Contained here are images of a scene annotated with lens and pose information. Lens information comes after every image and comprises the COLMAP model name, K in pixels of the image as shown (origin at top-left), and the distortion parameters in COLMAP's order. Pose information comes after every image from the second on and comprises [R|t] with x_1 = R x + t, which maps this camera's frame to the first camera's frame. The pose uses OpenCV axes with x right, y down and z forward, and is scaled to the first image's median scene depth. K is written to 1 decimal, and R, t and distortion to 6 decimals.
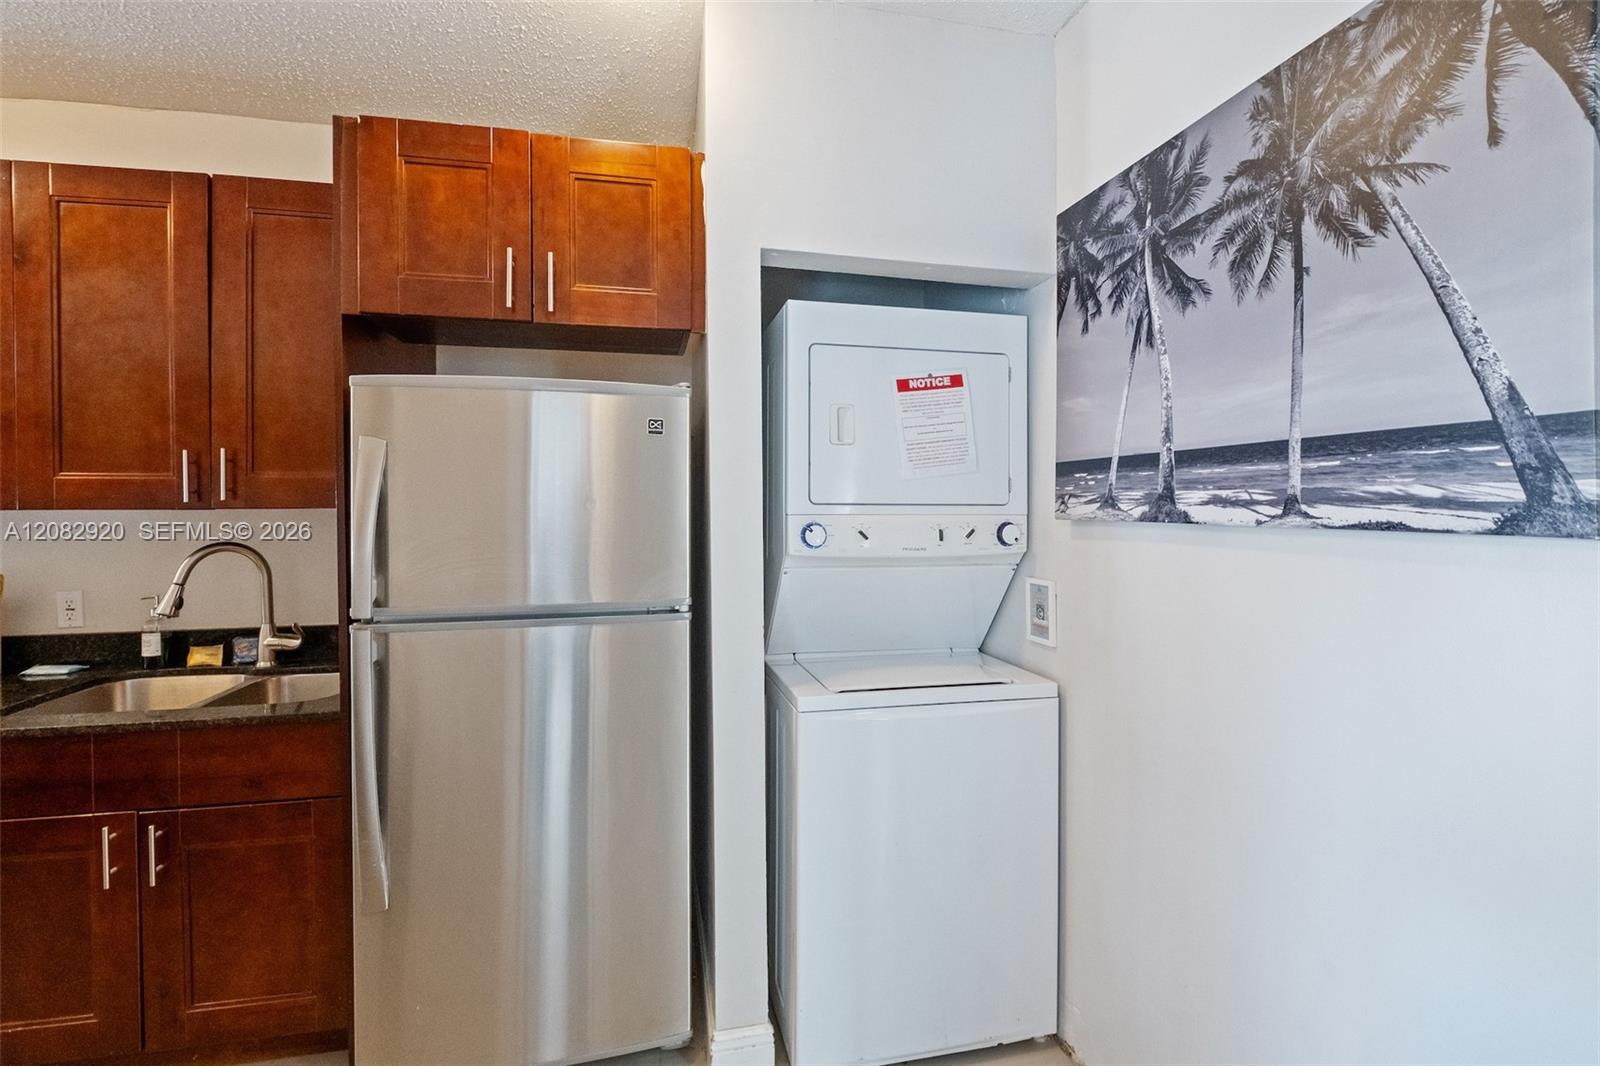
lens RADIAL K [[706.4, 0, 794.7], [0, 706.4, 513.3], [0, 0, 1]] dist [0.007521, -0.007044]
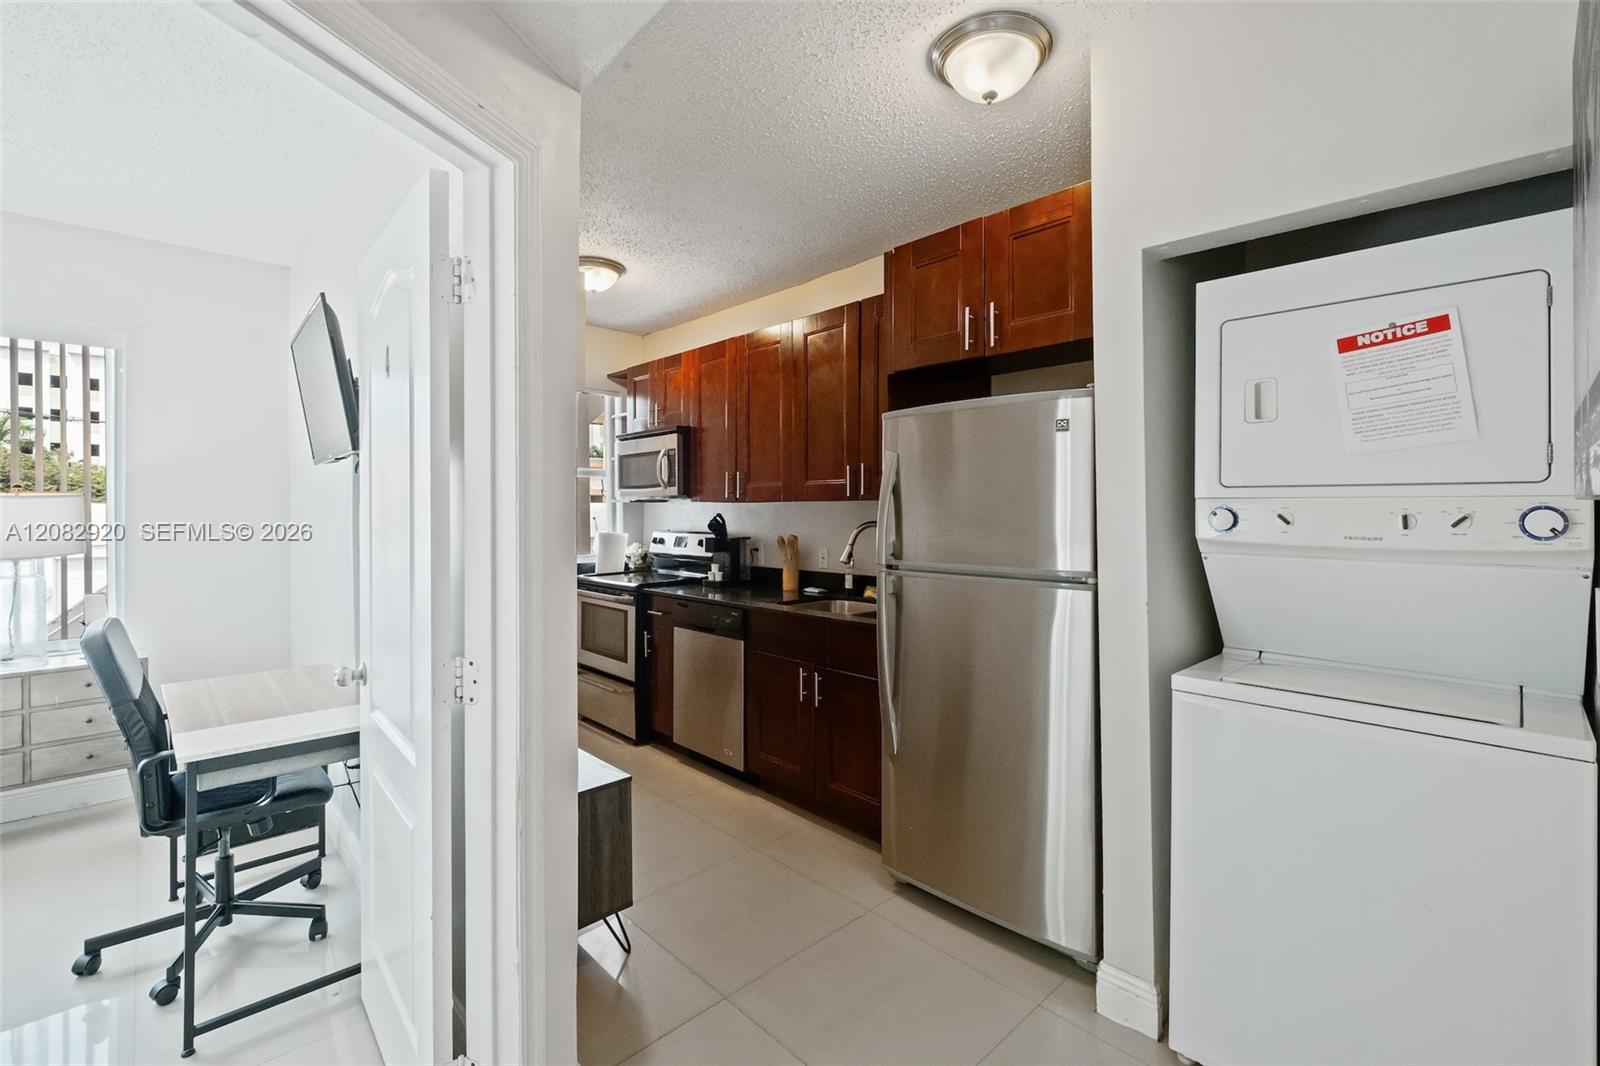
lens RADIAL K [[725.5, 0, 771.7], [0, 725.5, 506.3], [0, 0, 1]] dist [0.001424, 0.000043]
pose [[0.497909, -0.004225, -0.867219, 0.562218], [-0.007605, 0.999928, -0.009237, 0.026112], [0.867196, 0.011194, 0.497841, -0.029298]]
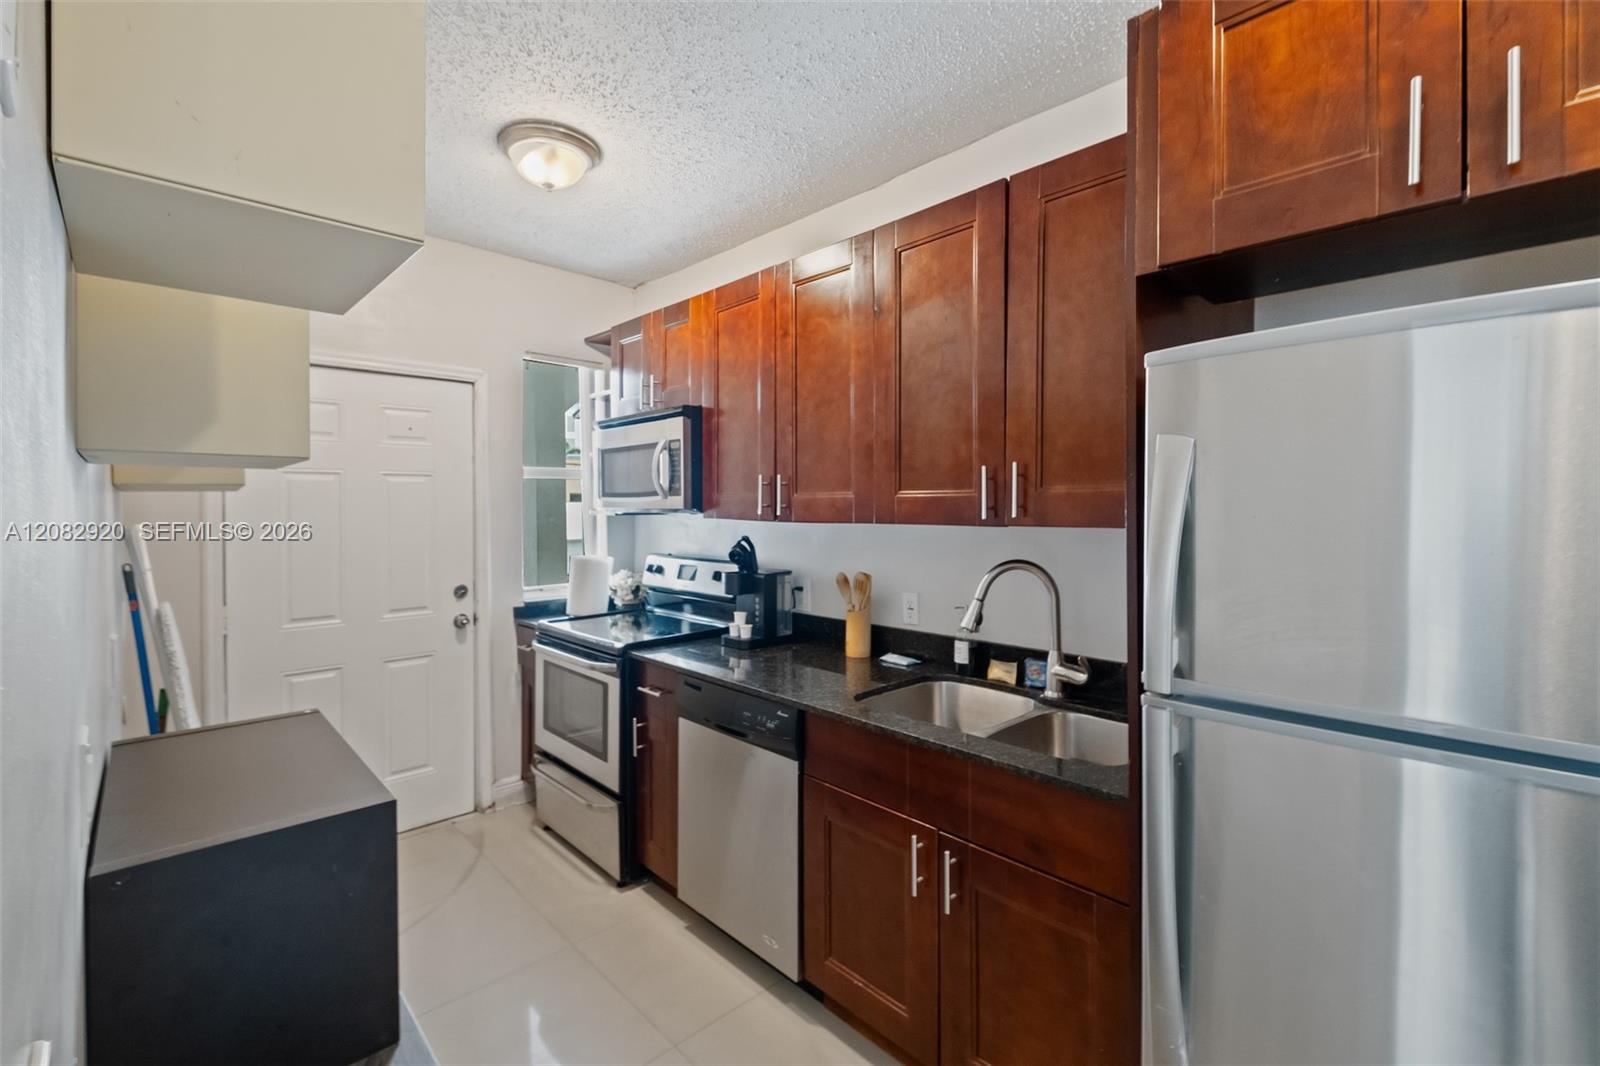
lens RADIAL K [[706.4, 0, 794.7], [0, 706.4, 513.3], [0, 0, 1]] dist [0.007521, -0.007044]
pose [[0.529770, 0.007272, -0.848110, -0.165726], [-0.009819, 0.999949, 0.002440, -0.023424], [0.848085, 0.007035, 0.529814, 0.254725]]
